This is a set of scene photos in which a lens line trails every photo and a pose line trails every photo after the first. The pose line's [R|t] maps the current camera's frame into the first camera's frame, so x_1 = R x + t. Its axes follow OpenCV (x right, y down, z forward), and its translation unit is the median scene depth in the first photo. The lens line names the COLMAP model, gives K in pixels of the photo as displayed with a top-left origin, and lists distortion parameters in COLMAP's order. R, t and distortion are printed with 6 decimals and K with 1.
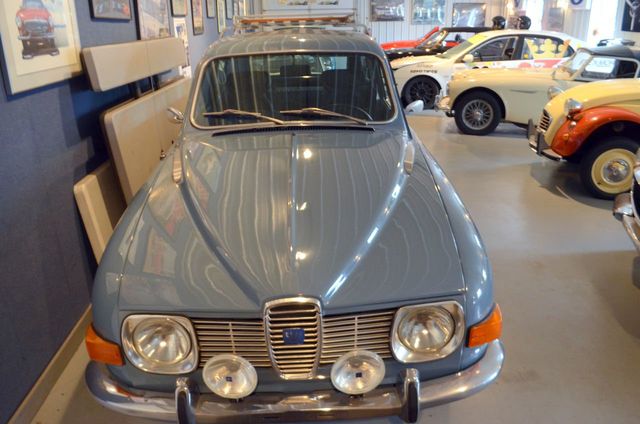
lens RADIAL K [[500.2, 0, 329.6], [0, 500.2, 213.0], [0, 0, 1]] dist [-0.077977, -0.002722]
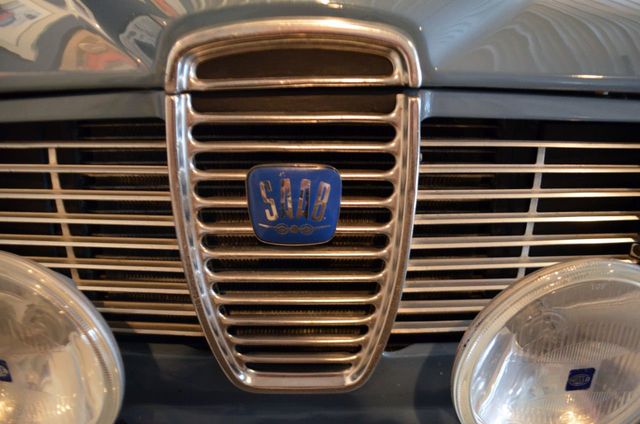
lens RADIAL K [[500.2, 0, 329.6], [0, 500.2, 213.0], [0, 0, 1]] dist [-0.077977, -0.002722]
pose [[0.998614, 0.043752, -0.029271, -0.046976], [-0.045128, 0.997820, -0.048154, 0.259487], [0.027100, 0.049408, 0.998411, 0.751881]]
